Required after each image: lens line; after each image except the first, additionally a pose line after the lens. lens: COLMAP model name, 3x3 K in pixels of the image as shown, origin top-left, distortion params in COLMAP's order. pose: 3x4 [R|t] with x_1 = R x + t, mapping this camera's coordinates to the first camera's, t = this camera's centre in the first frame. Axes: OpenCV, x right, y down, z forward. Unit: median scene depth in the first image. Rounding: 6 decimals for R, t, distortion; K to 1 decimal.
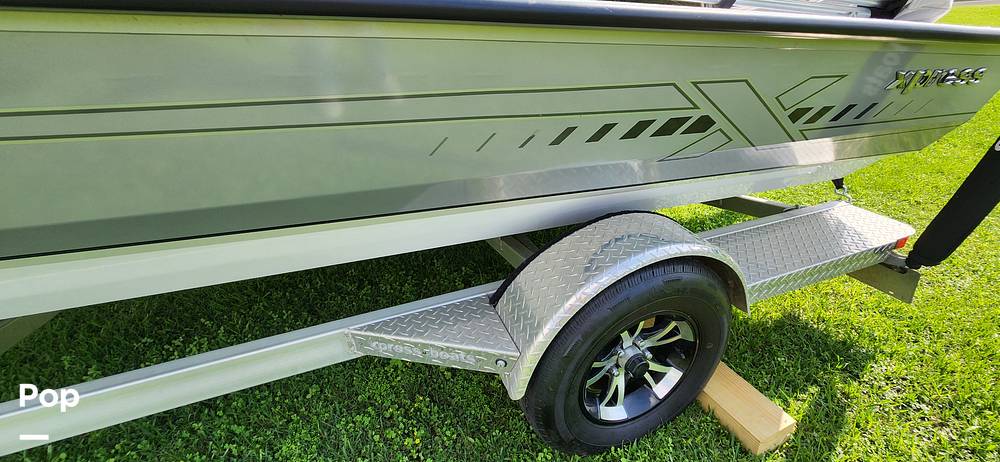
lens RADIAL K [[409.3, 0, 500.0], [0, 409.3, 231.0], [0, 0, 1]] dist [-0.001906, -0.000281]
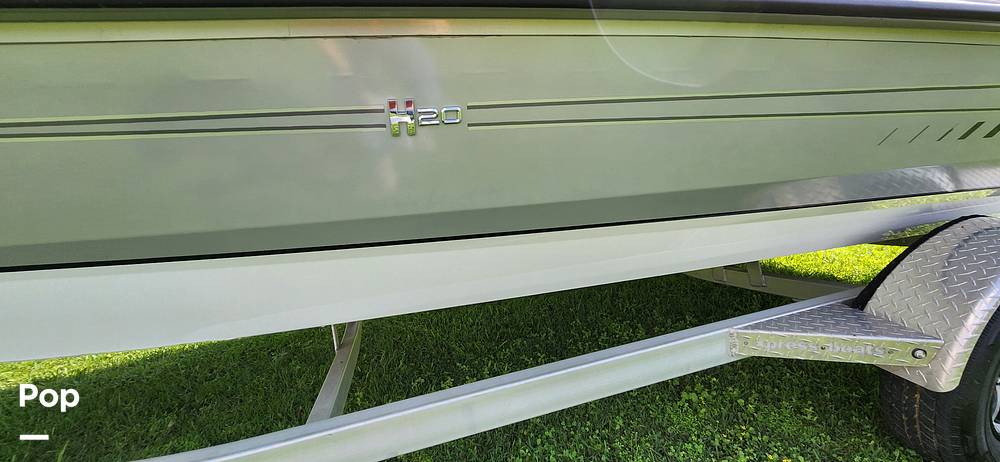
lens RADIAL K [[632.1, 0, 500.0], [0, 632.1, 231.0], [0, 0, 1]] dist [-0.038814, -0.000974]
pose [[0.999616, 0.009025, 0.026209, -0.953440], [-0.006132, 0.994087, -0.108413, 0.178764], [-0.027032, 0.108210, 0.993760, -0.452644]]
